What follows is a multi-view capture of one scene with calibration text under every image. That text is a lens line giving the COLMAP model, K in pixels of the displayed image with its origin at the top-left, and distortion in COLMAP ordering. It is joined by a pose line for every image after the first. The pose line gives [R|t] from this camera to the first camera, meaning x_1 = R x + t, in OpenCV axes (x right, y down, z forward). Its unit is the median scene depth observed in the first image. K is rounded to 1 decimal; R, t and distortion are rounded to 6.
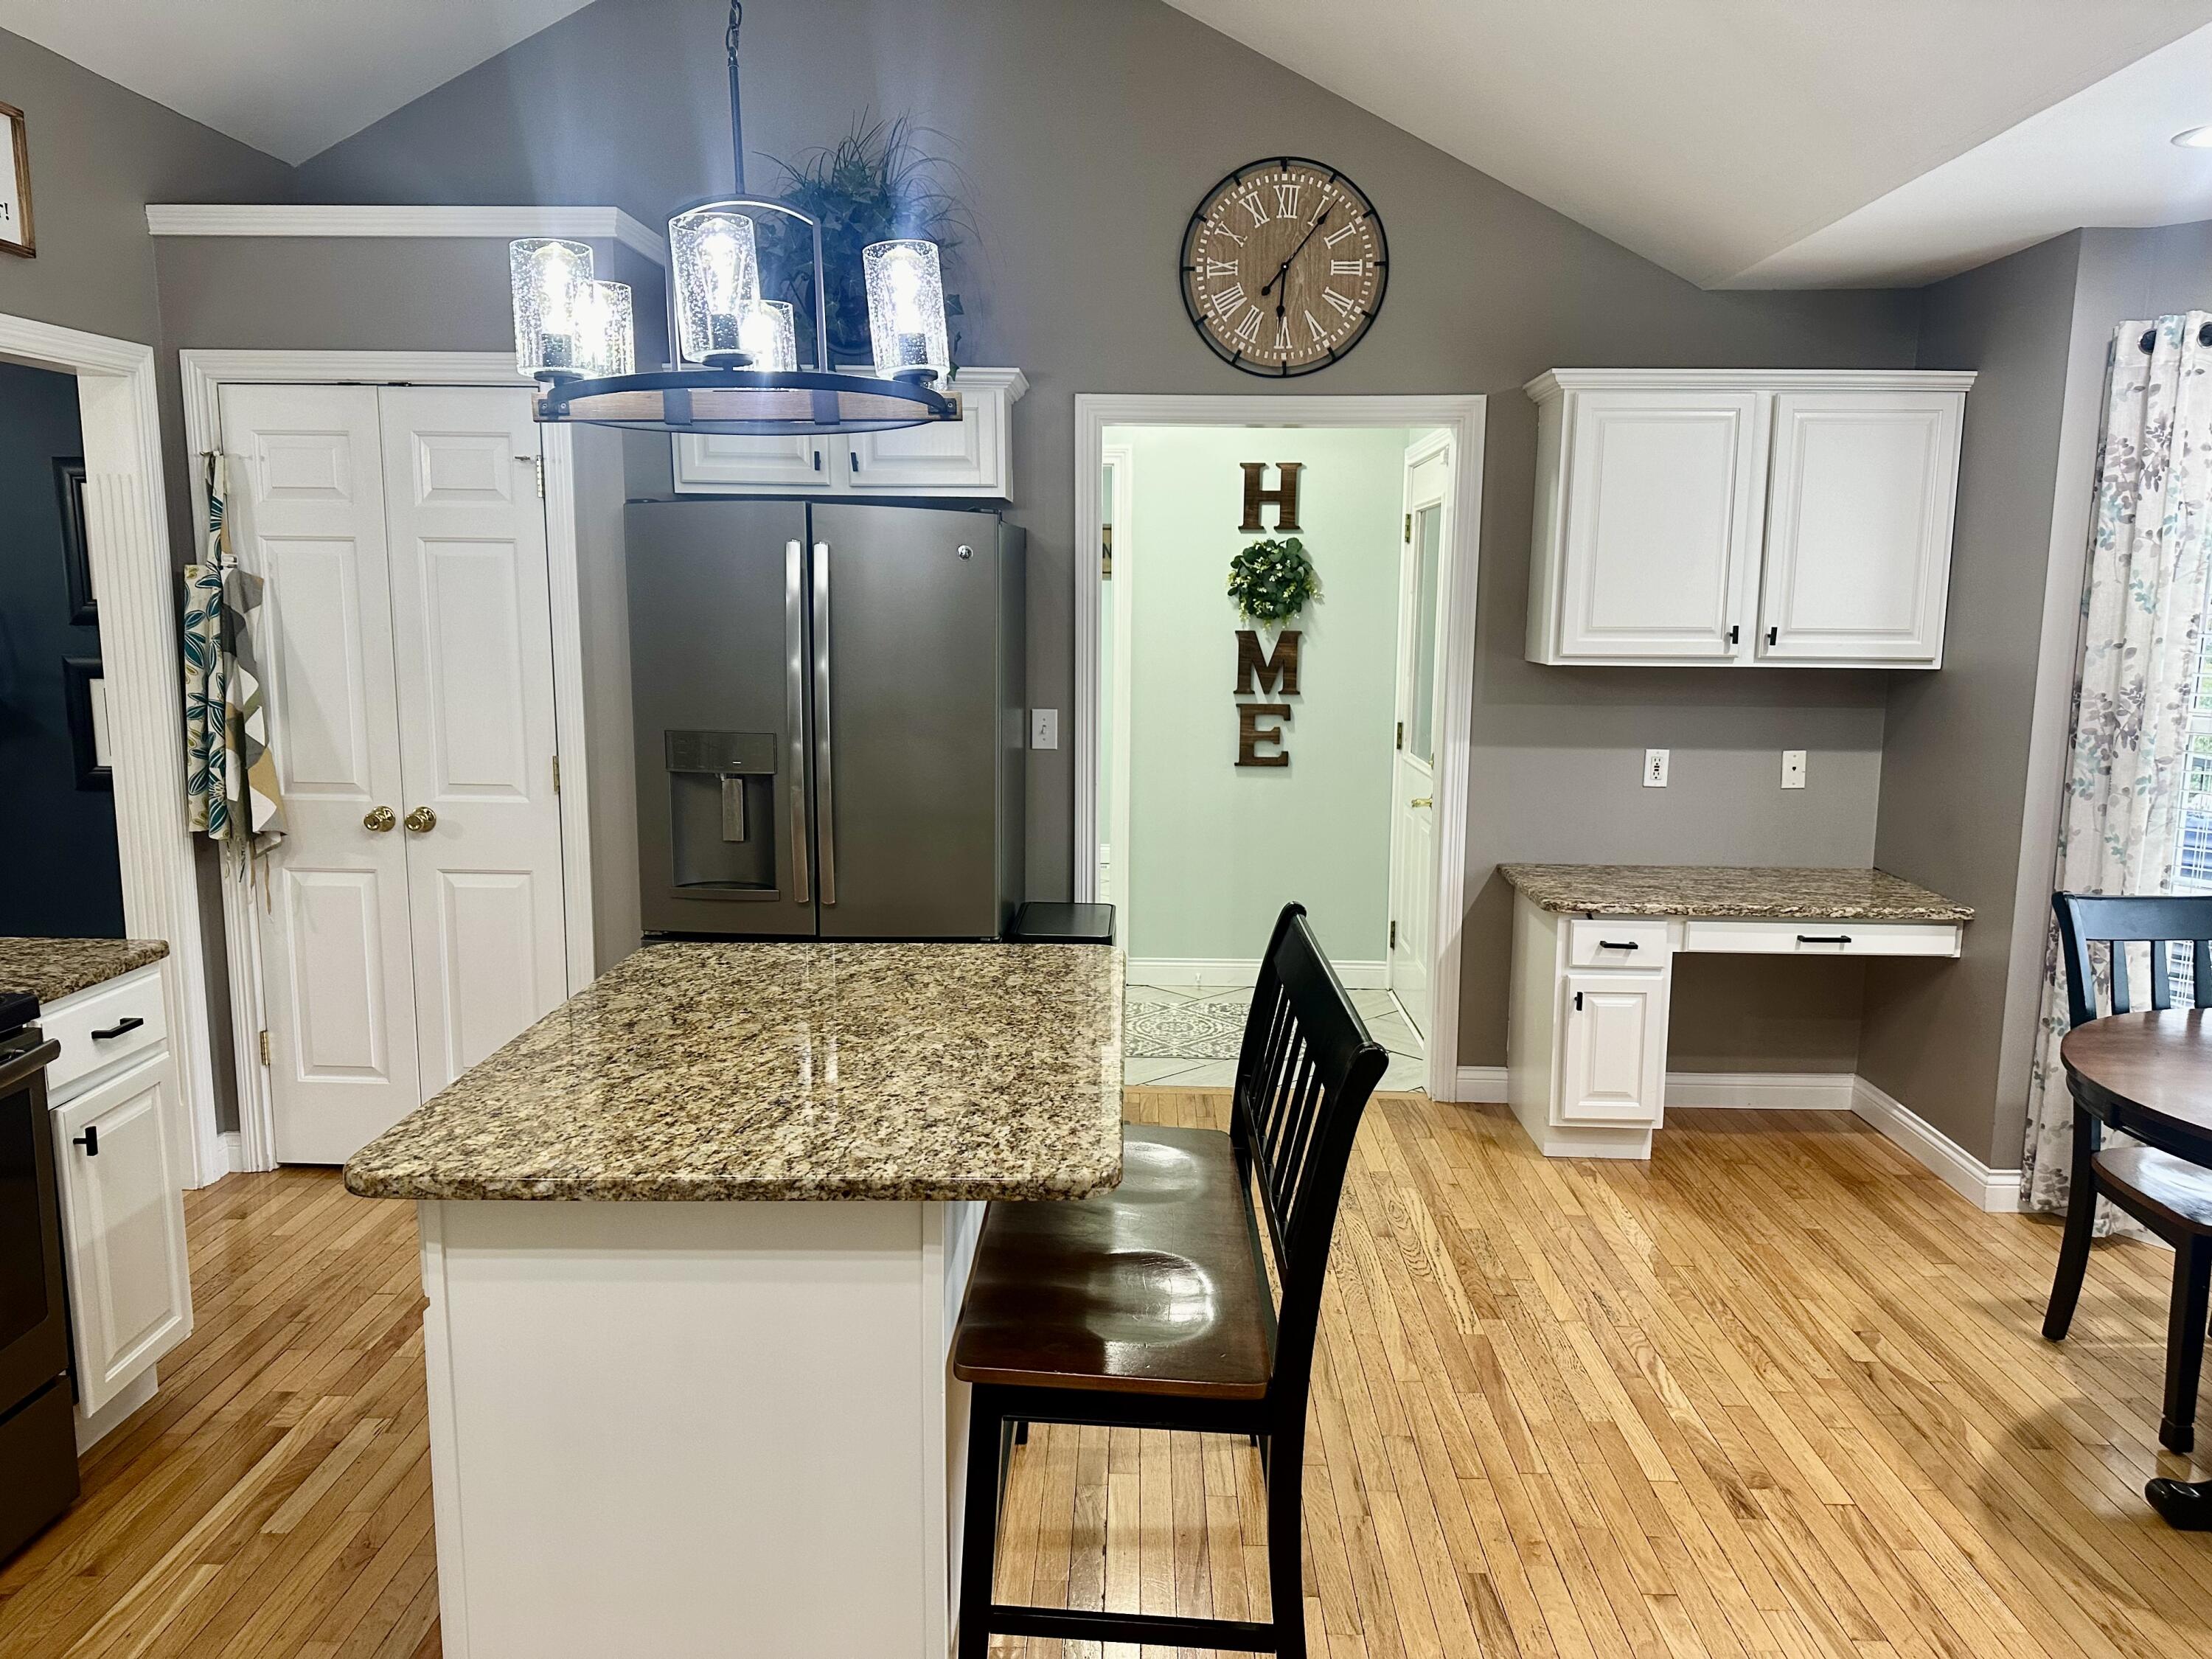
lens RADIAL K [[1529.6, 0, 1103.1], [0, 1529.6, 816.9], [0, 0, 1]] dist [0.009350, -0.003090]
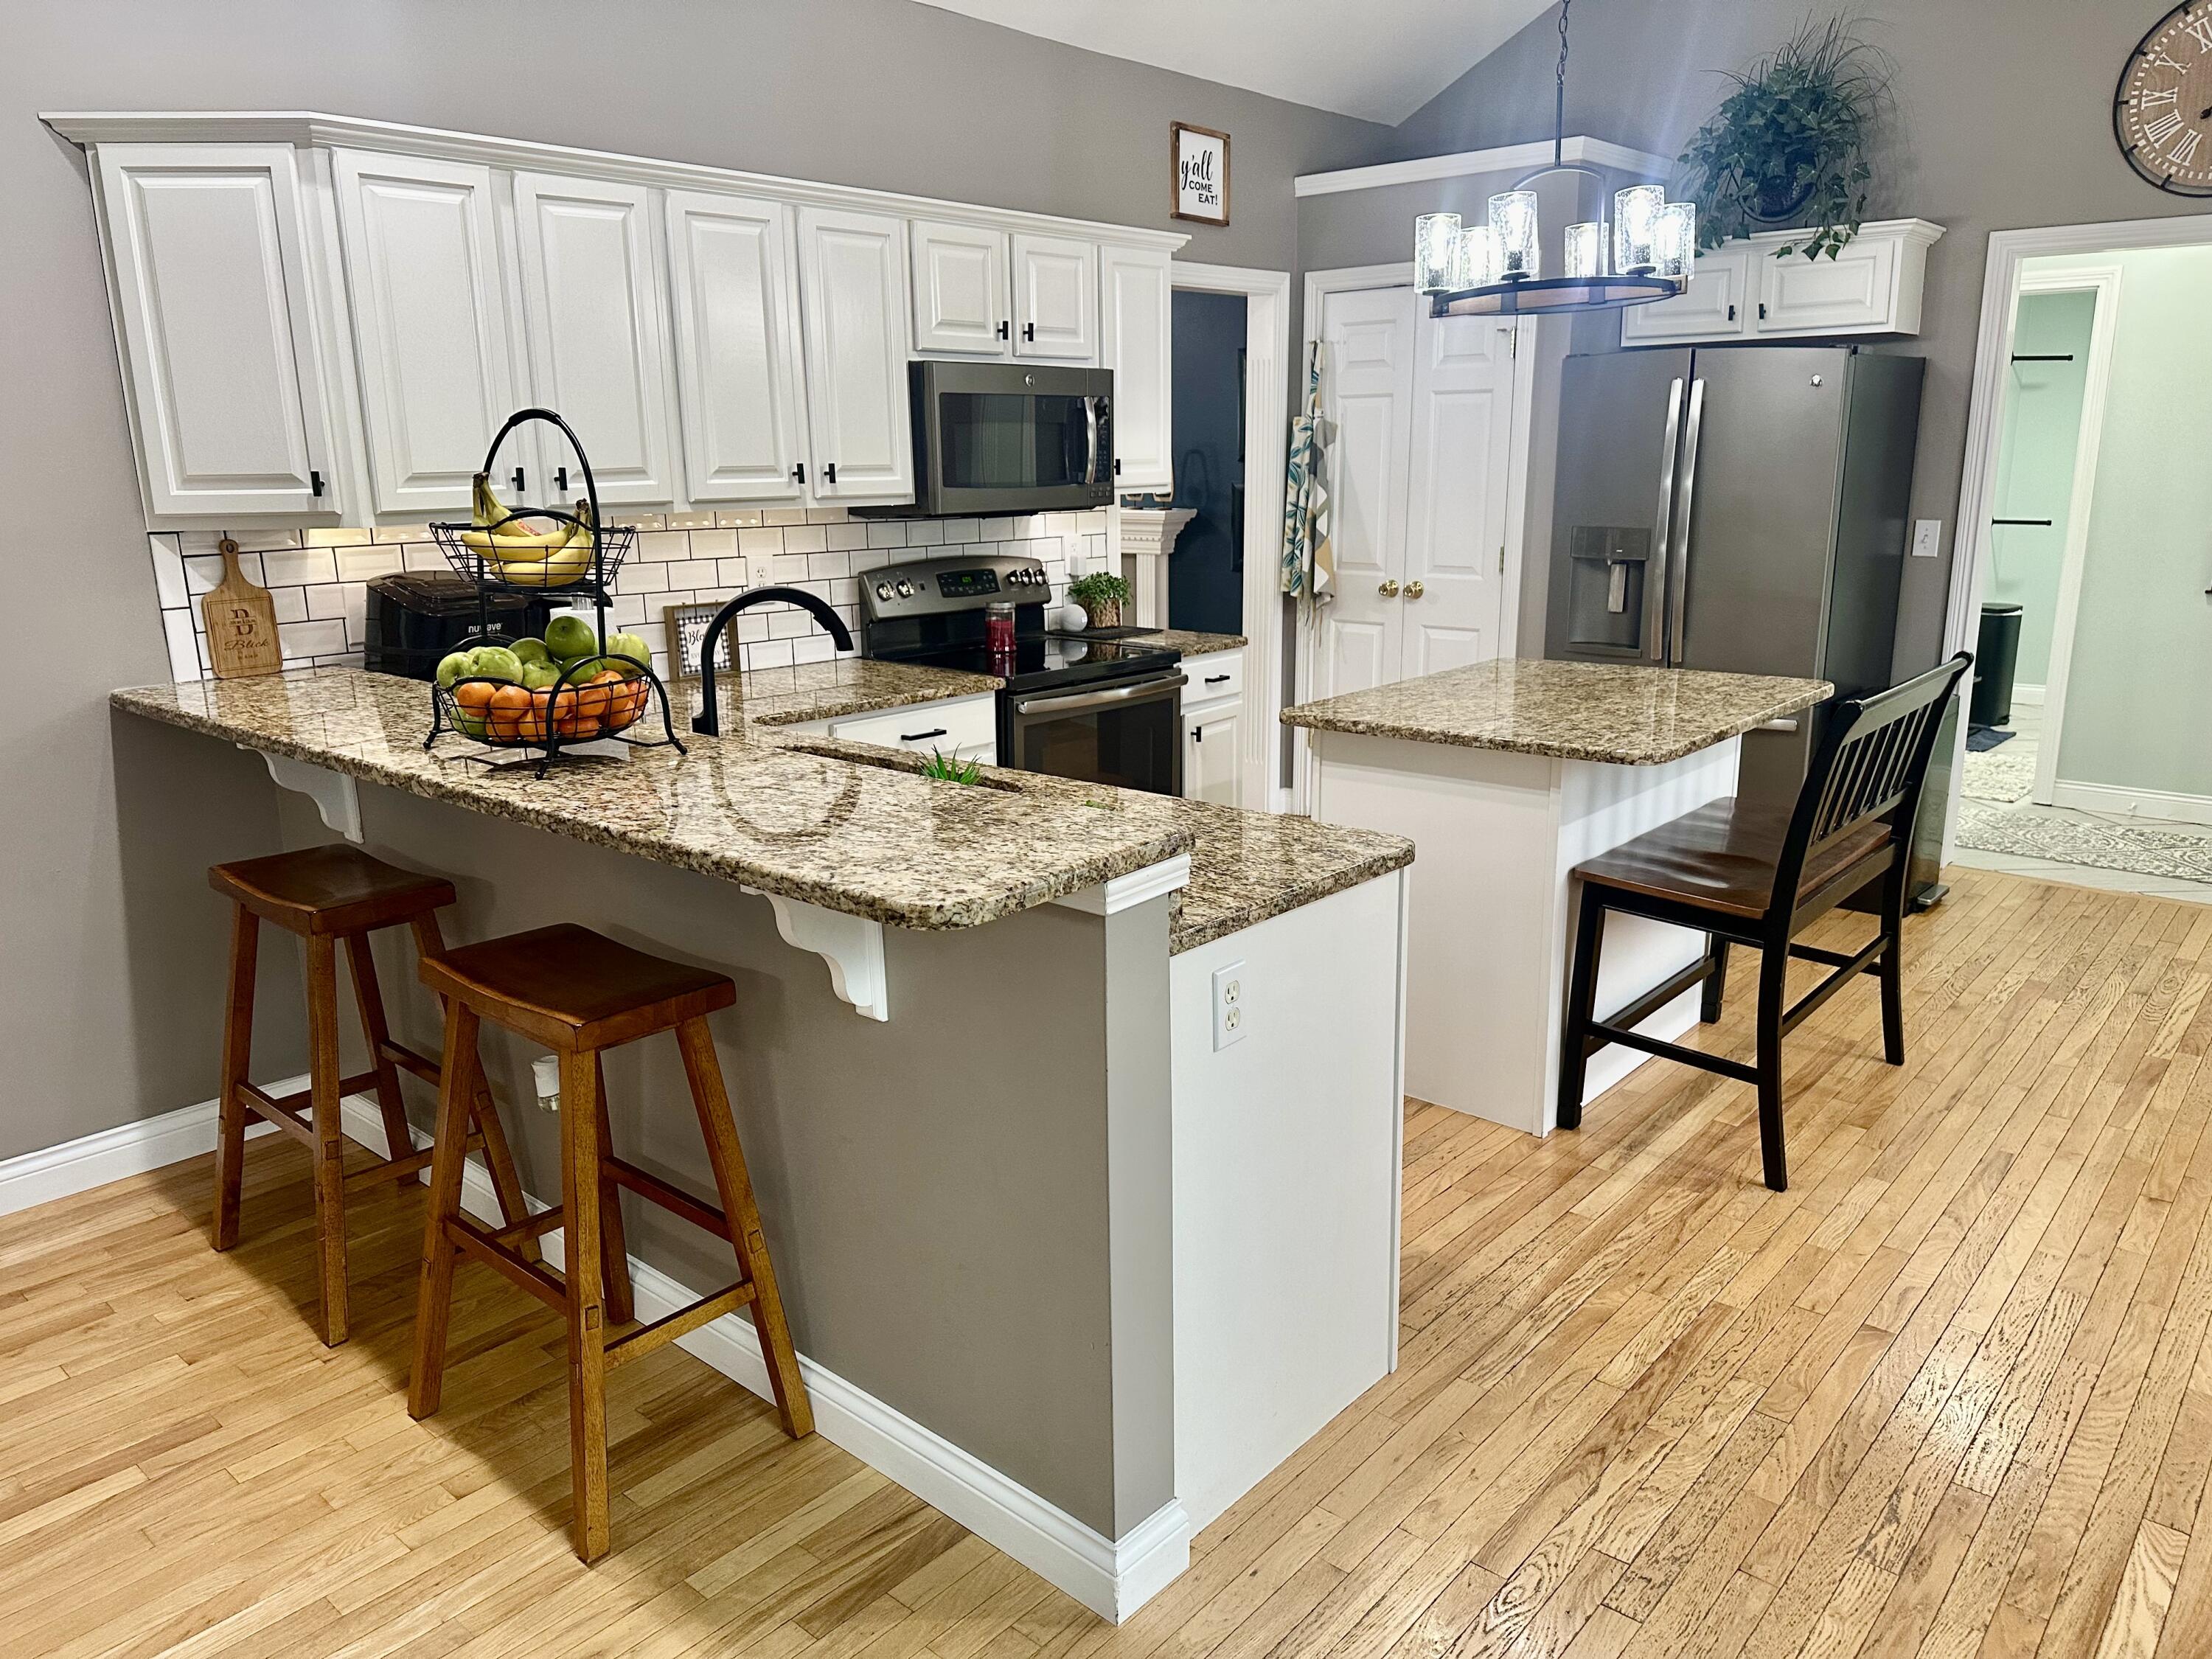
lens RADIAL K [[1546.0, 0, 1106.0], [0, 1546.0, 829.5], [0, 0, 1]] dist [0.085514, -0.105871]
pose [[0.762569, 0.136624, -0.632315, 0.310209], [-0.076355, 0.989620, 0.121744, 0.071859], [0.642385, -0.044558, 0.765086, -0.347575]]
